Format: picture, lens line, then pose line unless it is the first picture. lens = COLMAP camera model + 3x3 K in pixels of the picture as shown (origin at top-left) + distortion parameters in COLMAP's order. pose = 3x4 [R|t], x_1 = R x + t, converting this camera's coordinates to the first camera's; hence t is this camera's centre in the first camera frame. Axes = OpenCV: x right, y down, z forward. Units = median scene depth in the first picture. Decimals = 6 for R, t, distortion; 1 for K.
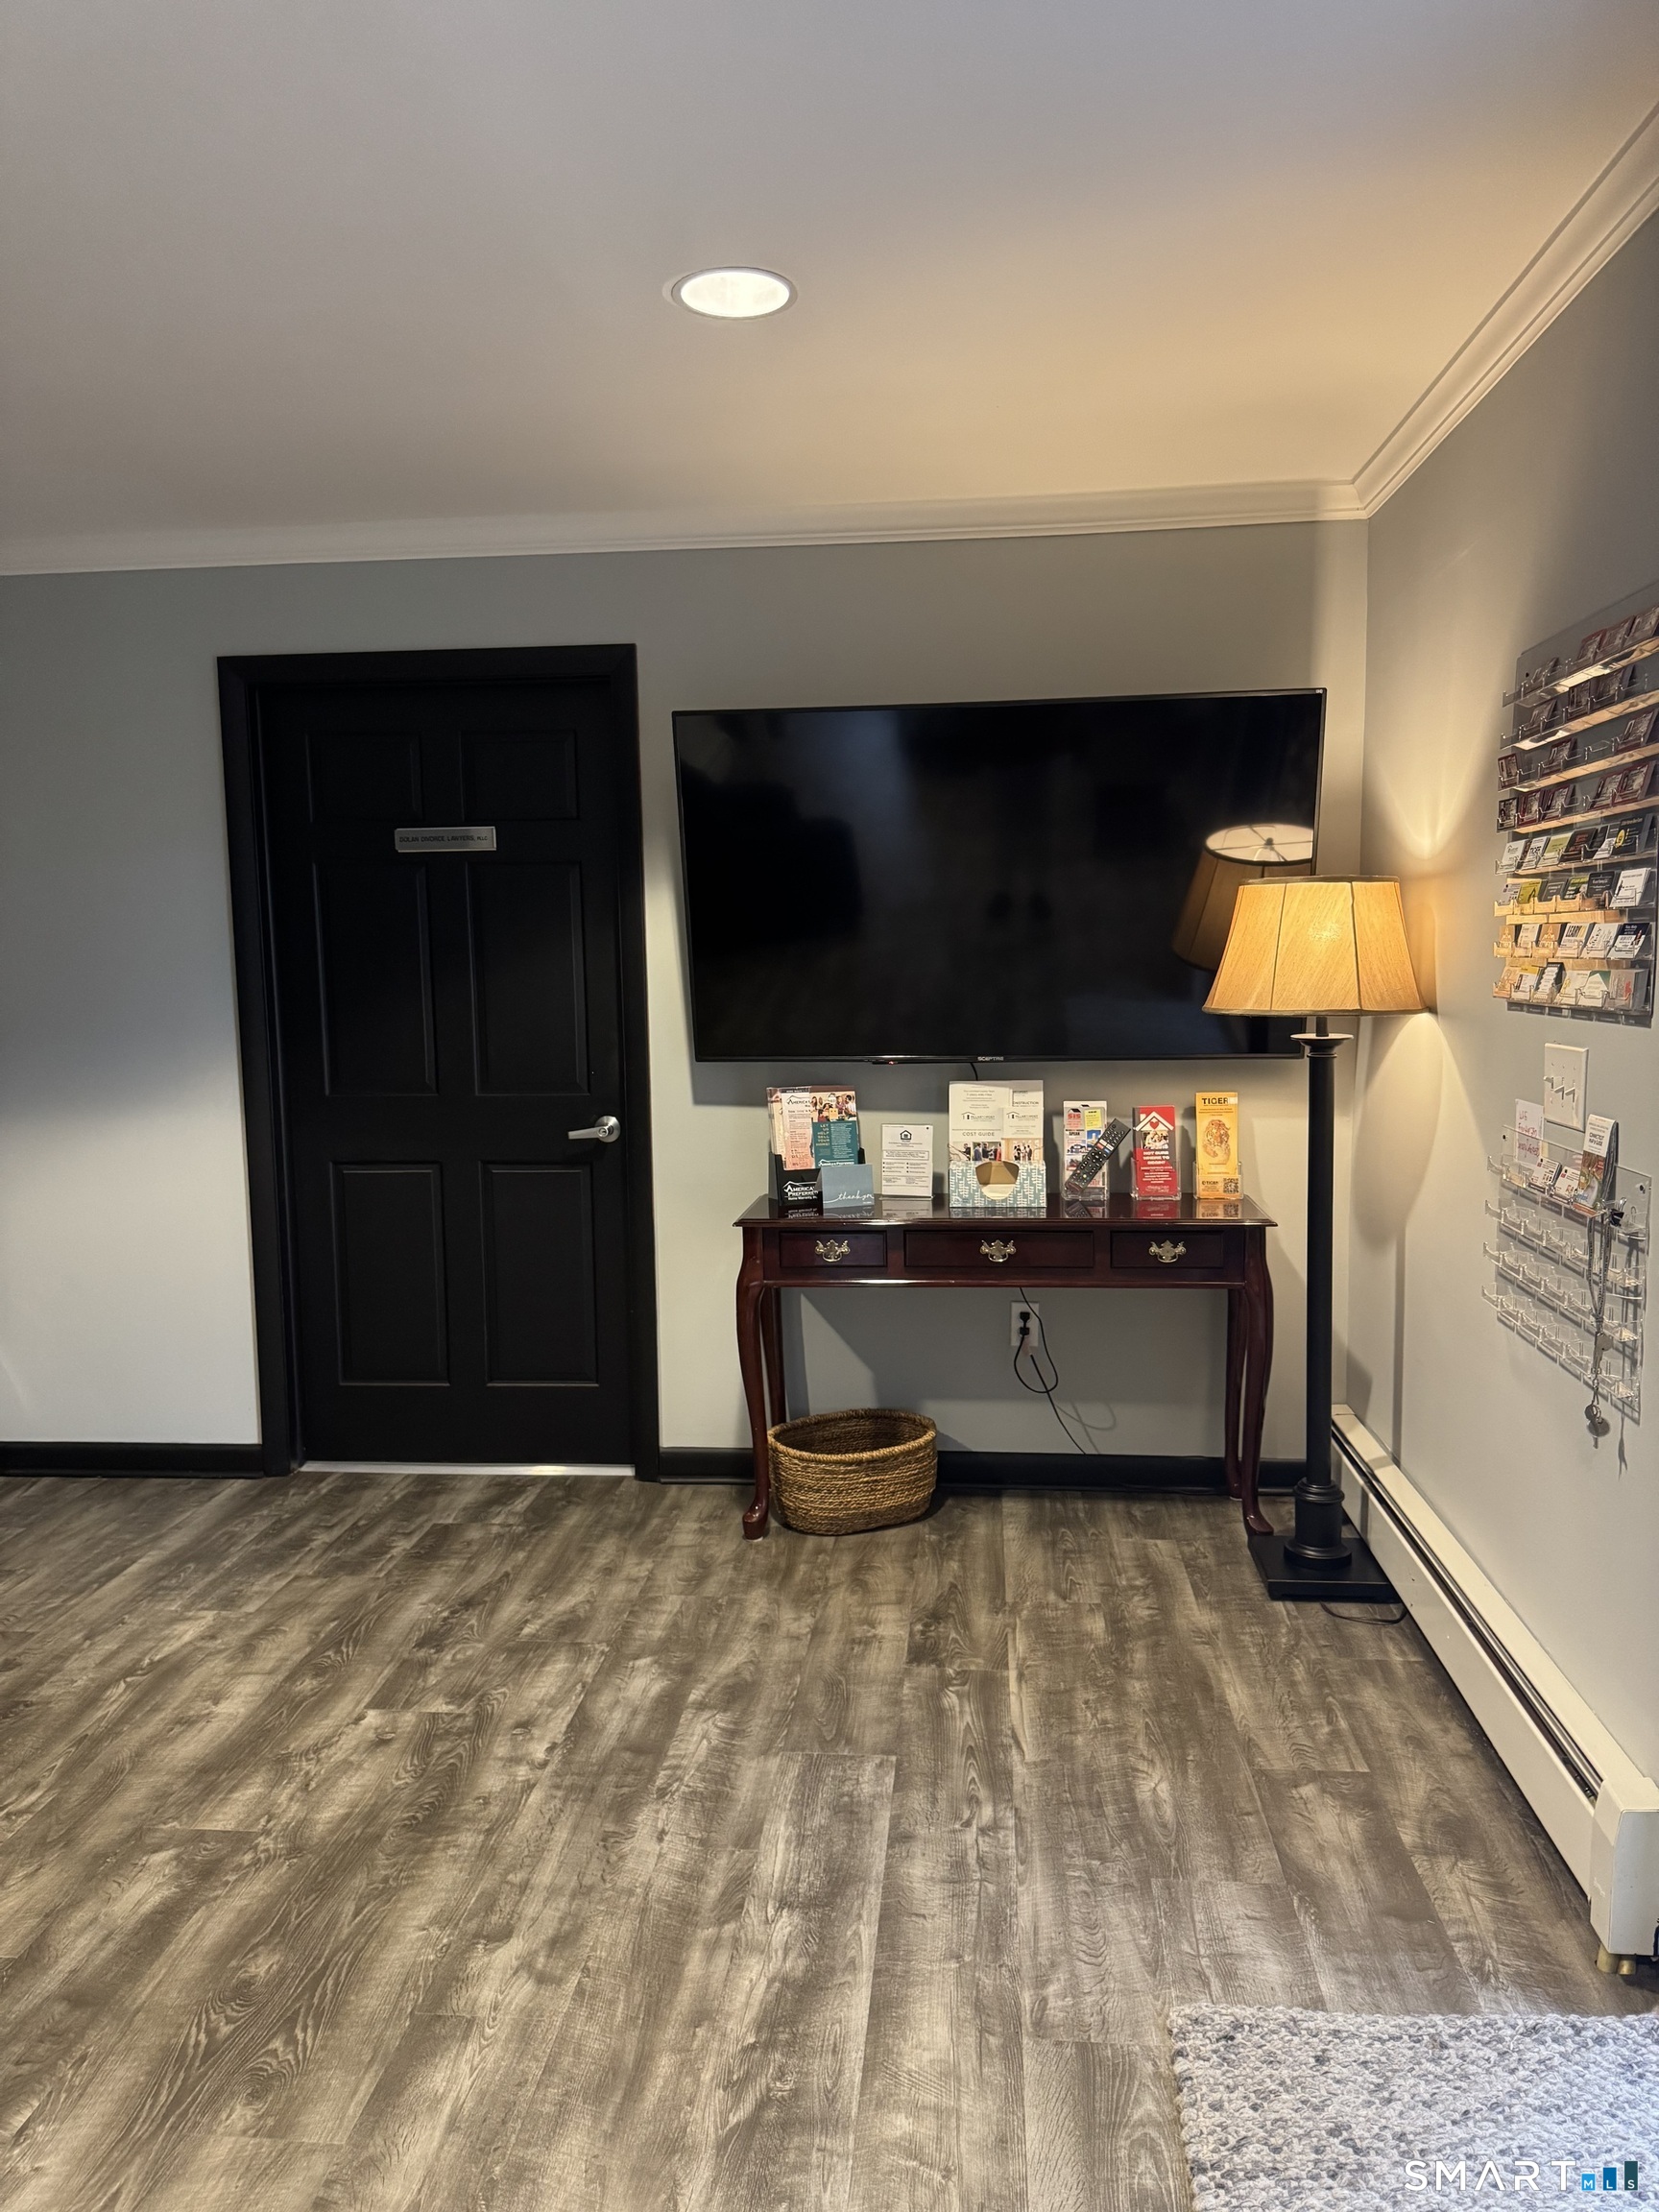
lens RADIAL K [[1597.8, 0, 846.1], [0, 1597.8, 1112.9], [0, 0, 1]] dist [0.087306, -0.083196]
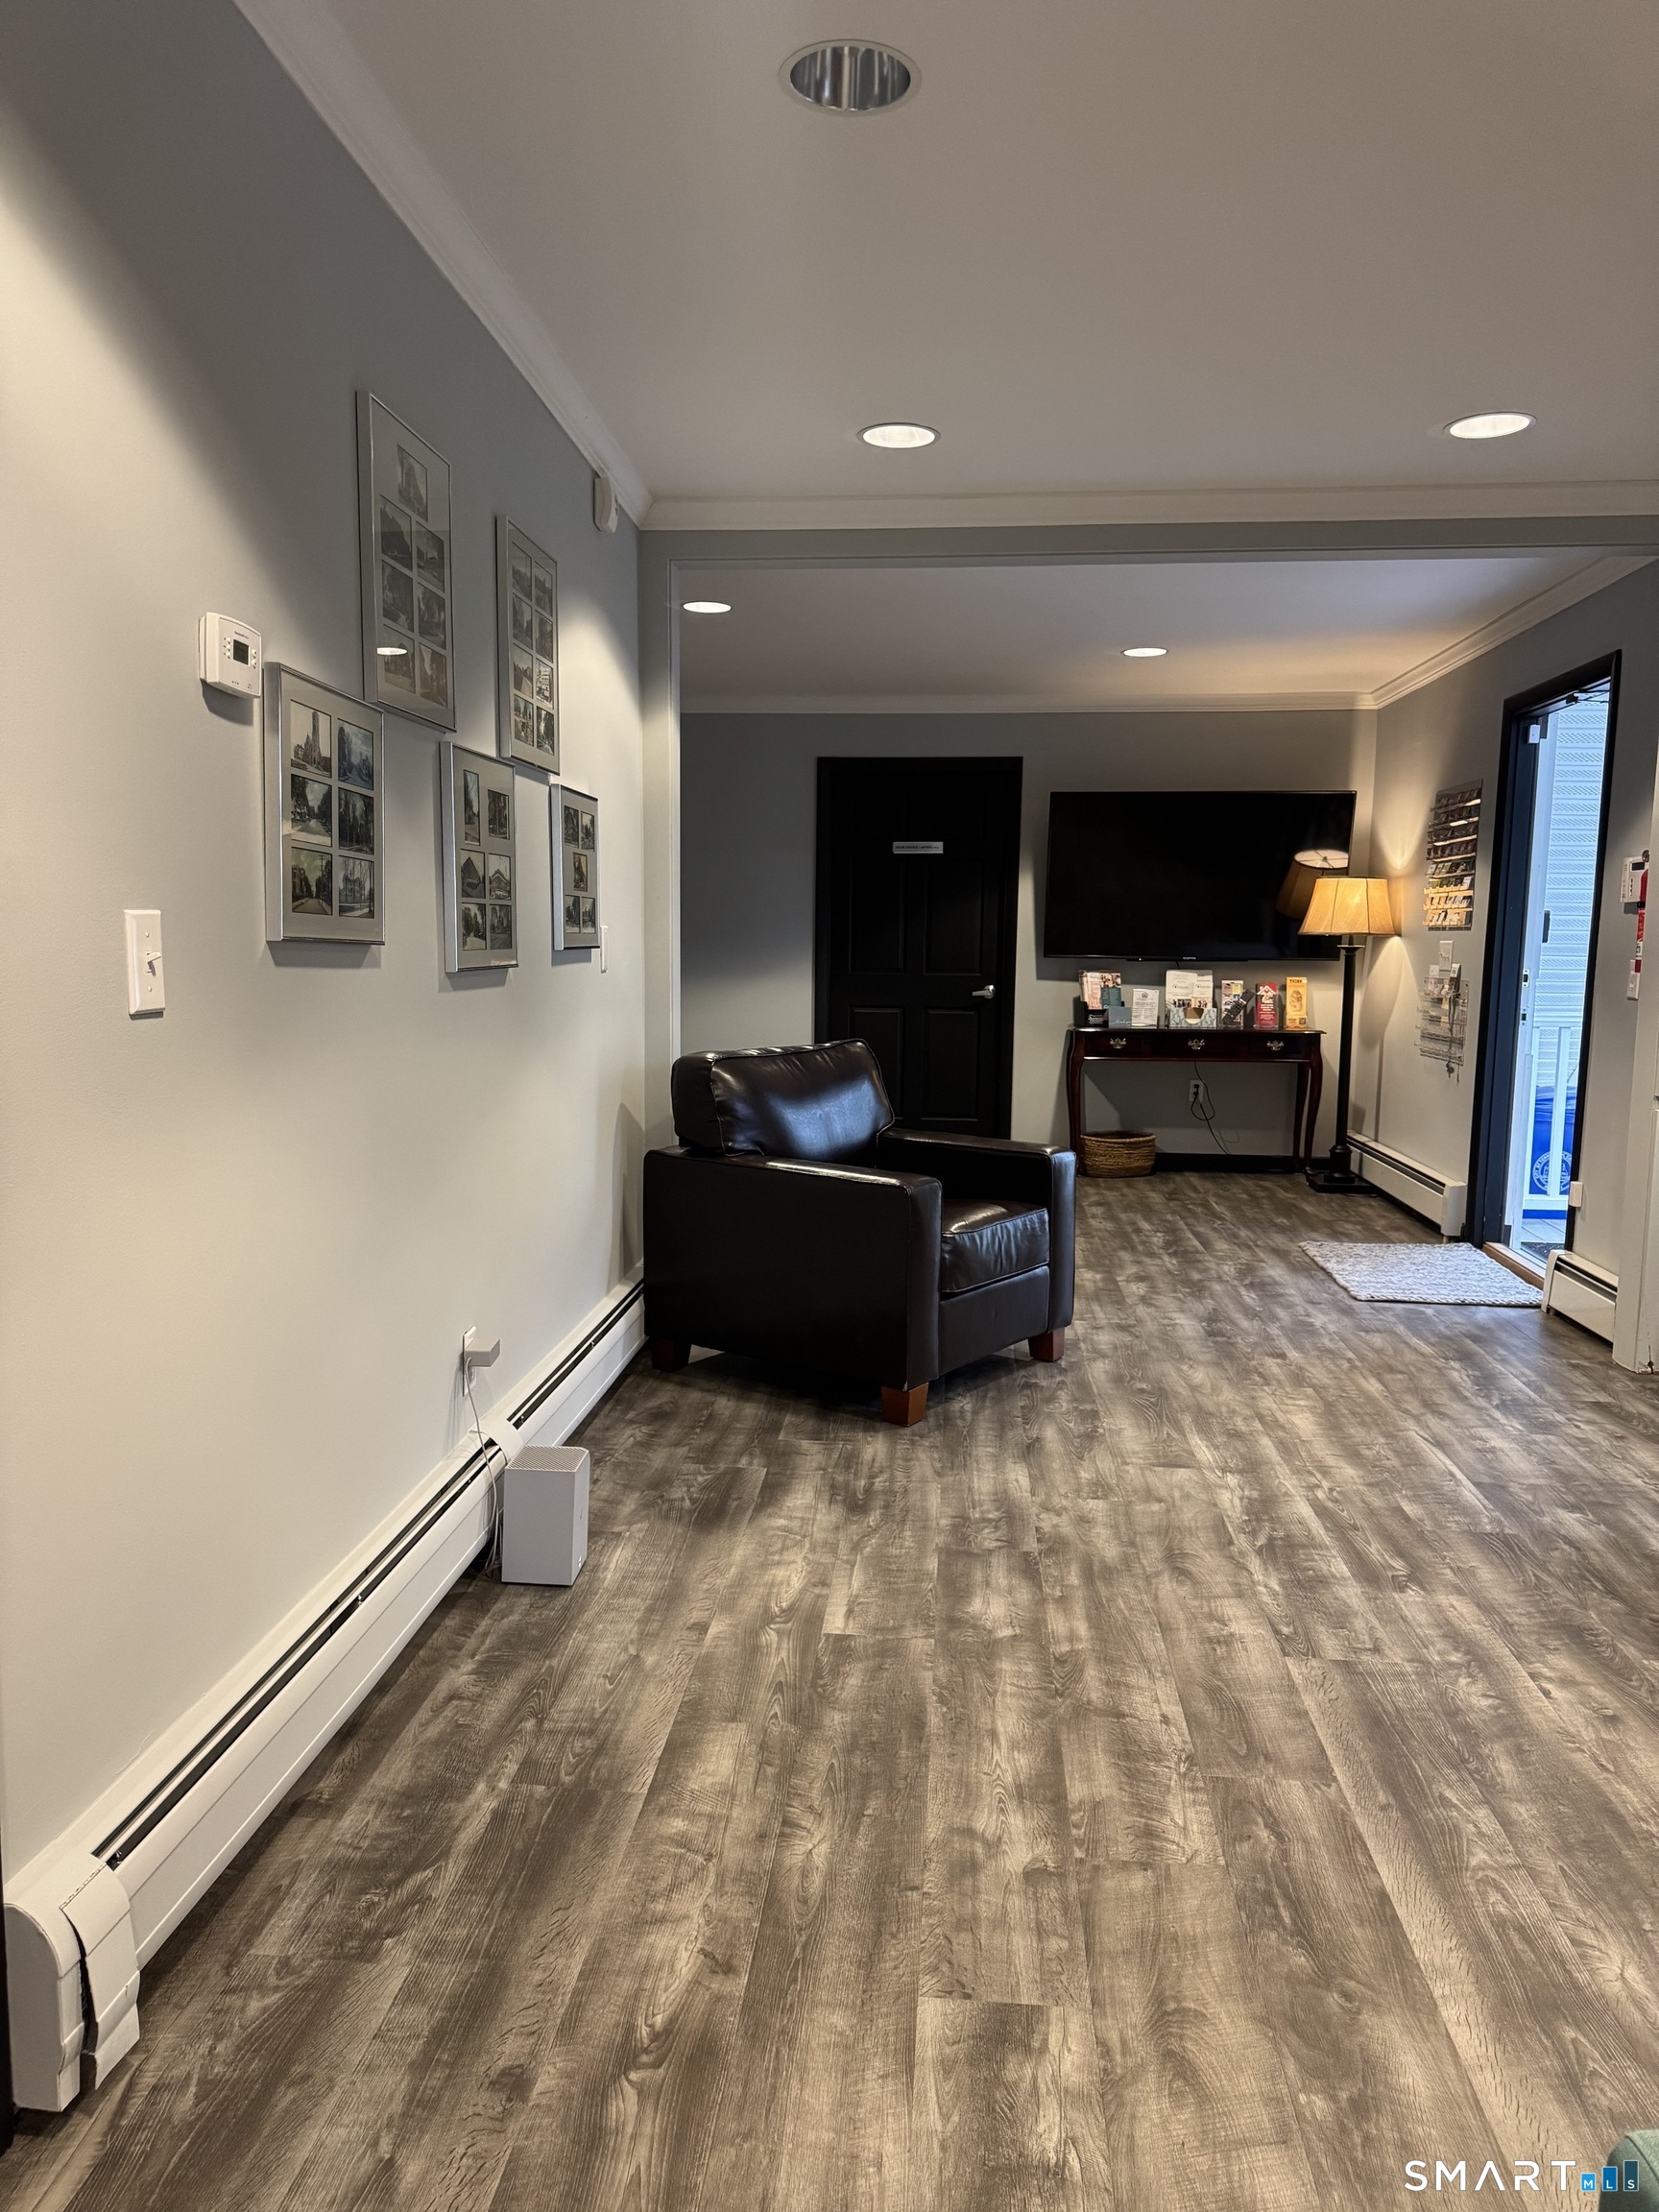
lens RADIAL K [[1597.8, 0, 811.1], [0, 1597.8, 1099.4], [0, 0, 1]] dist [0.087306, -0.083196]
pose [[0.999533, 0.028696, -0.010513, -0.445147], [-0.028672, 0.999586, 0.002368, 0.188726], [0.010577, -0.002065, 0.999942, -1.311646]]
